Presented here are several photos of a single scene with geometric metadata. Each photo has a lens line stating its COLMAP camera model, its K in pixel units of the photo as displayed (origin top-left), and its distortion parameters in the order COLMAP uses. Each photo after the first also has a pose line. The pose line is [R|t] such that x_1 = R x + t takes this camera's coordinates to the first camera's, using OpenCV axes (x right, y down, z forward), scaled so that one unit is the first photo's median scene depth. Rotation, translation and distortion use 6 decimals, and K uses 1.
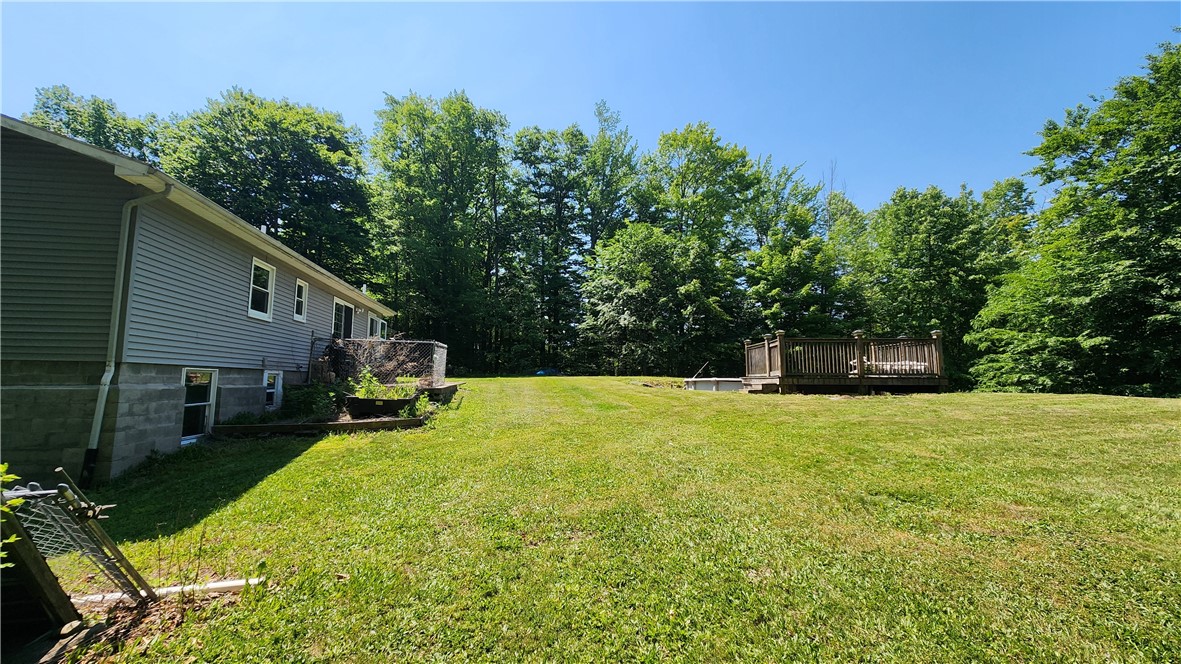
lens RADIAL K [[480.1, 0, 590.5], [0, 480.1, 332.0], [0, 0, 1]] dist [0.000204, -0.000047]
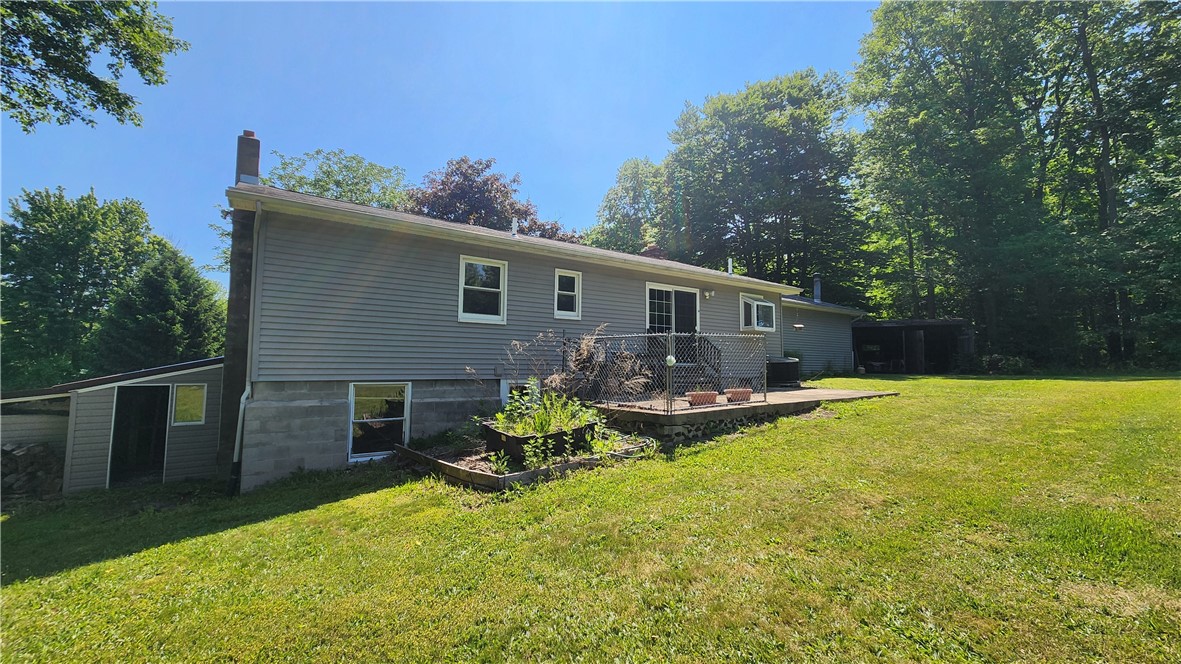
lens RADIAL K [[480.1, 0, 590.5], [0, 480.1, 332.0], [0, 0, 1]] dist [0.000204, -0.000047]
pose [[0.427982, -0.060637, -0.901751, 0.221330], [0.085420, 0.995994, -0.026433, 0.034787], [0.899742, -0.065715, 0.431447, 0.917163]]
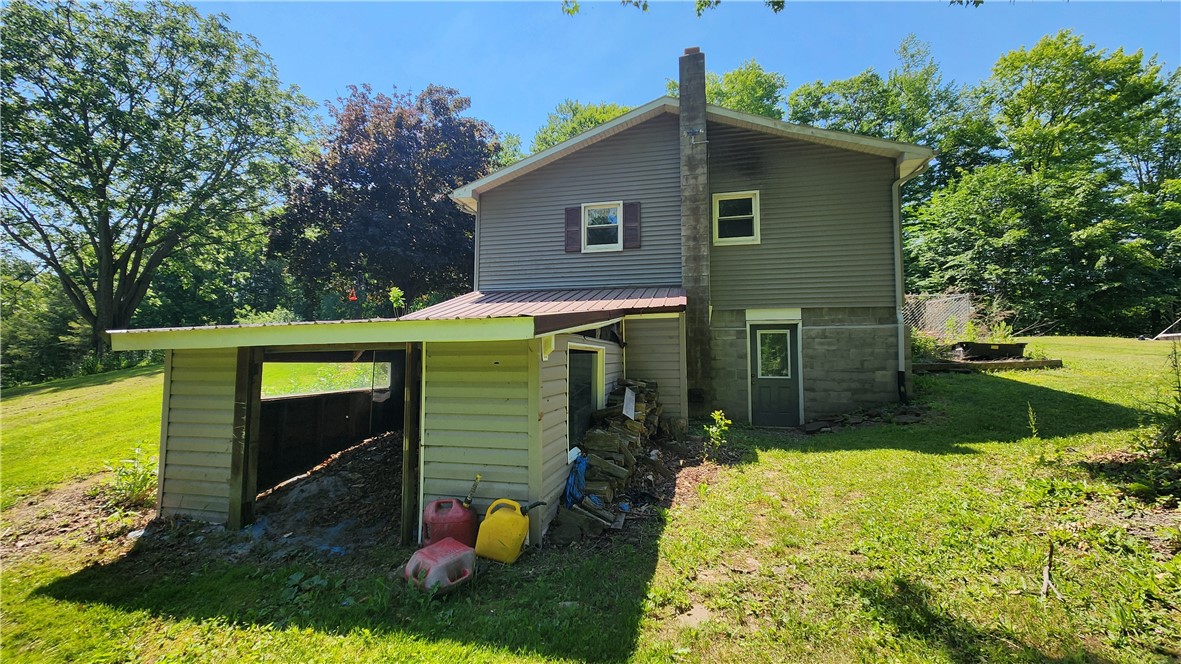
lens RADIAL K [[480.1, 0, 590.5], [0, 480.1, 332.0], [0, 0, 1]] dist [0.000204, -0.000047]
pose [[0.929017, -0.020820, -0.369450, -0.965918], [0.040810, 0.998090, 0.046375, 0.027447], [0.367779, -0.058161, 0.928093, -0.385523]]
